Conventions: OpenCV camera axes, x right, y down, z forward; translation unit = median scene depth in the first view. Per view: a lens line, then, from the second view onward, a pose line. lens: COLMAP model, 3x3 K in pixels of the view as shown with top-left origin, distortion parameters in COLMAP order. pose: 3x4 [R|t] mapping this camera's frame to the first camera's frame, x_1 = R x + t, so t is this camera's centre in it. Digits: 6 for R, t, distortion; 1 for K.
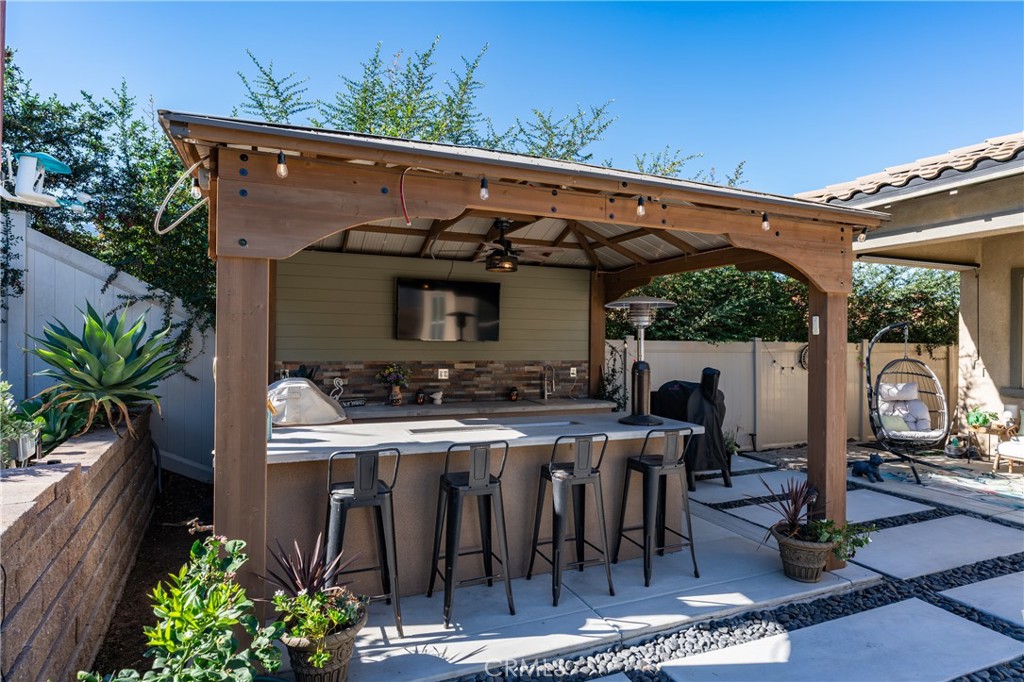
lens RADIAL K [[555.4, 0, 512.4], [0, 555.4, 339.8], [0, 0, 1]] dist [0.003230, -0.000197]
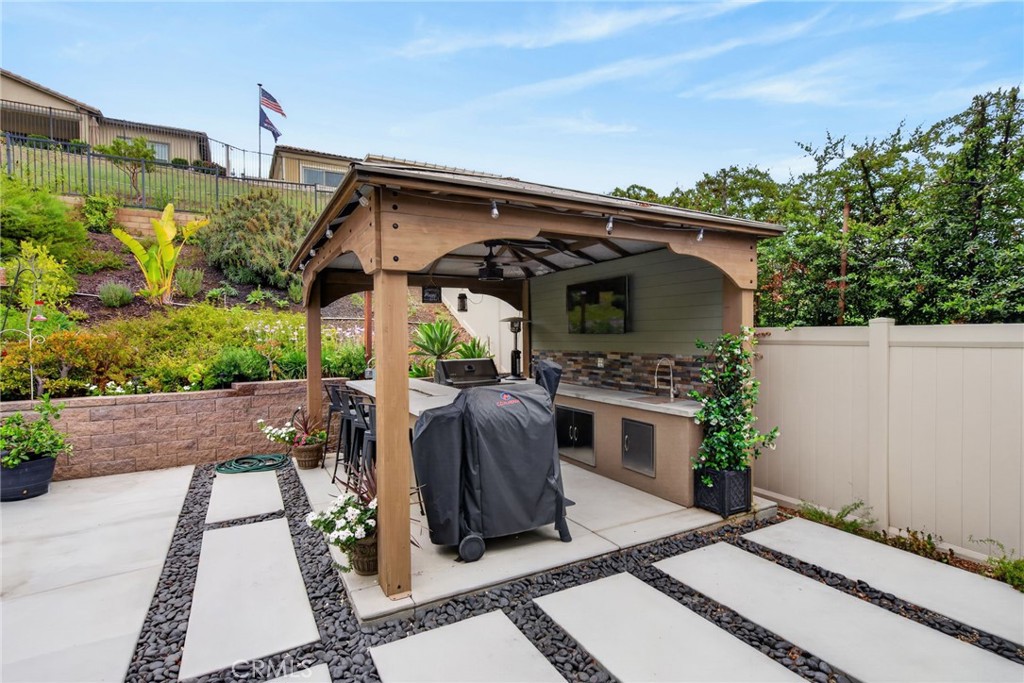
lens RADIAL K [[501.8, 0, 514.7], [0, 501.8, 344.1], [0, 0, 1]] dist [0.001164, 0.003222]
pose [[0.099387, 0.002381, -0.995046, 0.876390], [0.011415, 0.999929, 0.003533, 0.016730], [0.994983, -0.011710, 0.099353, 0.712912]]
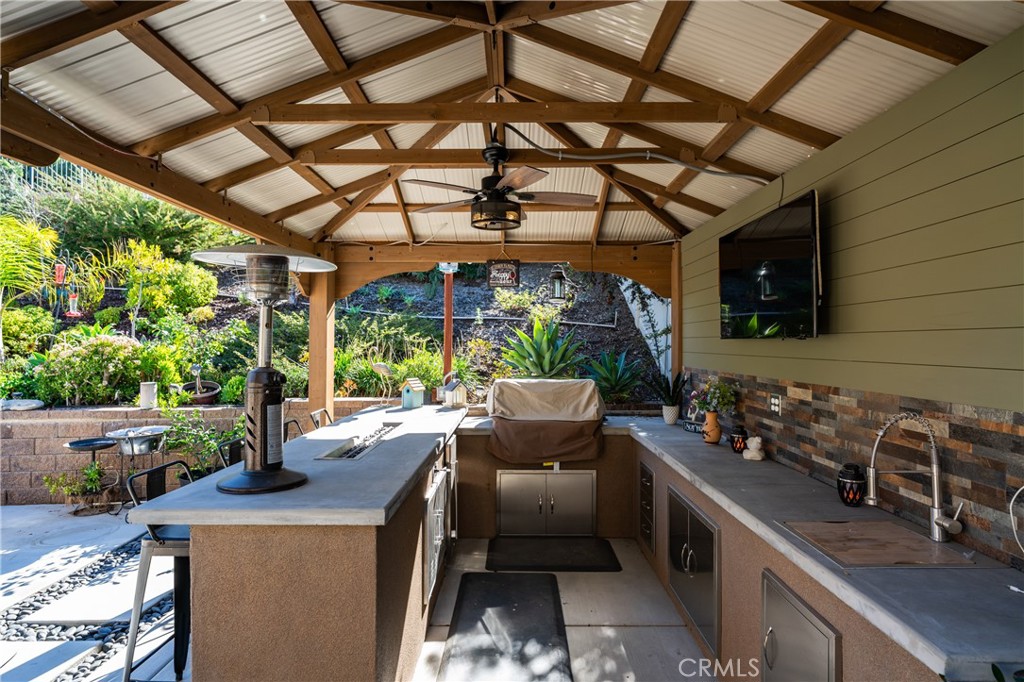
lens RADIAL K [[555.4, 0, 509.8], [0, 555.4, 337.9], [0, 0, 1]] dist [0.003230, -0.000197]
pose [[-0.398443, -0.024022, -0.916878, 0.429238], [-0.008094, 0.999710, -0.022674, 0.014064], [0.917157, -0.001613, -0.398522, 0.968052]]
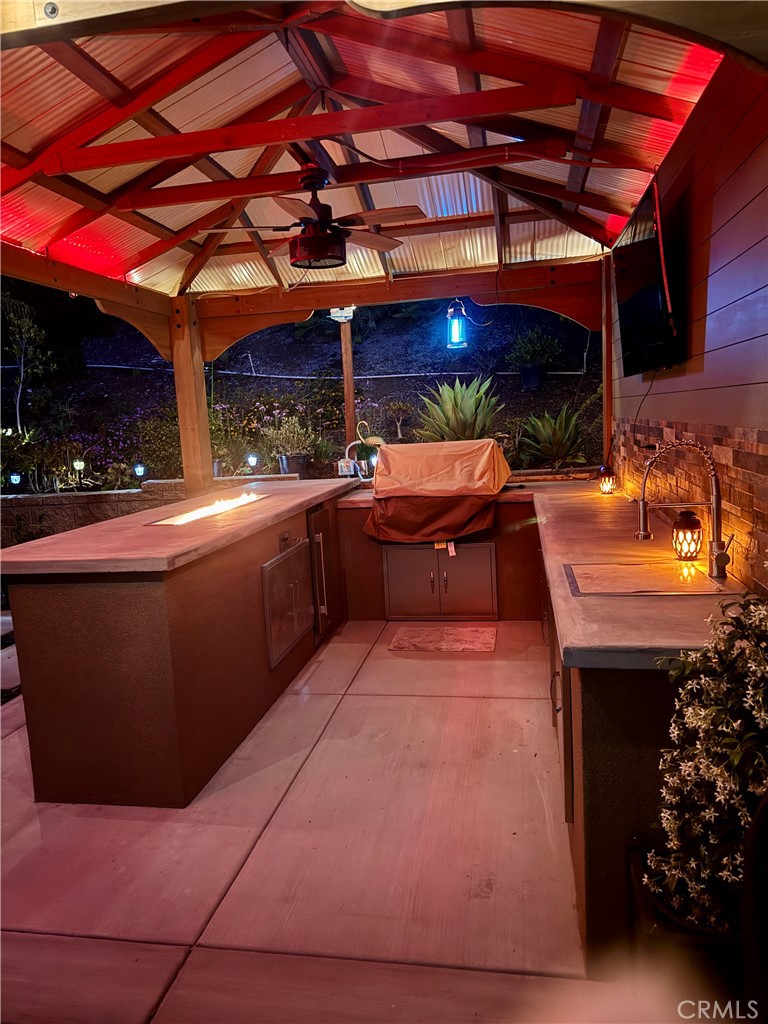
lens RADIAL K [[726.9, 0, 381.2], [0, 726.9, 506.3], [0, 0, 1]] dist [0.028139, -0.016416]
pose [[-0.554735, 0.118525, -0.823541, 0.449993], [0.047376, 0.992695, 0.110957, 0.031491], [0.830677, 0.022536, -0.556299, 1.120821]]
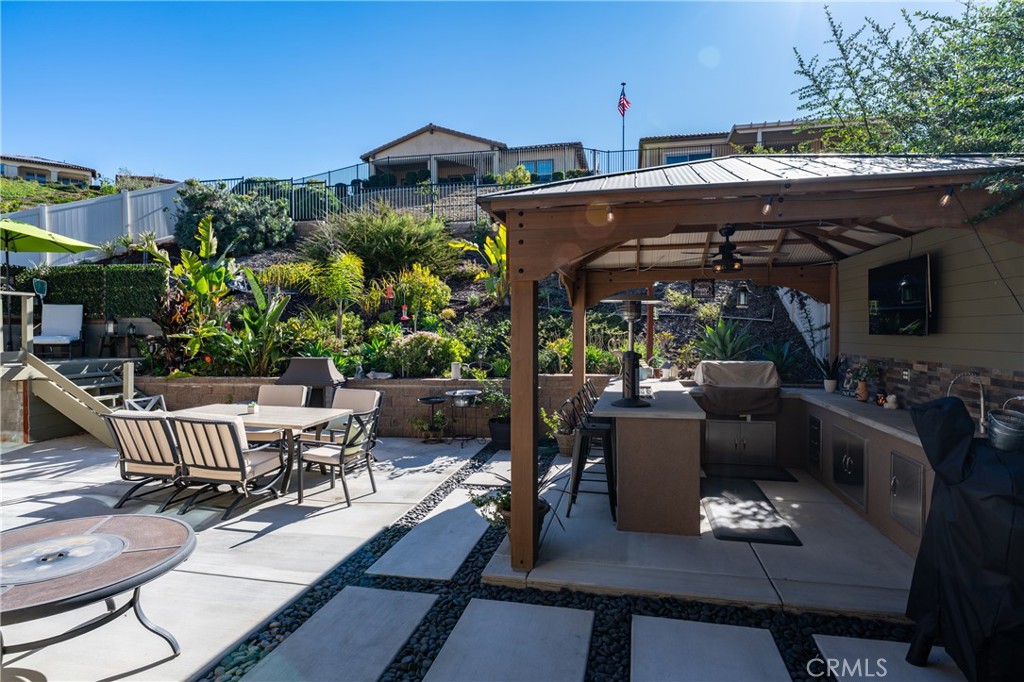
lens RADIAL K [[555.4, 0, 513.9], [0, 555.4, 339.4], [0, 0, 1]] dist [0.003230, -0.000197]
pose [[-0.577321, -0.001751, -0.816515, 0.879754], [-0.006021, 0.999980, 0.002113, 0.009836], [0.816495, 0.006137, -0.577320, 0.989101]]
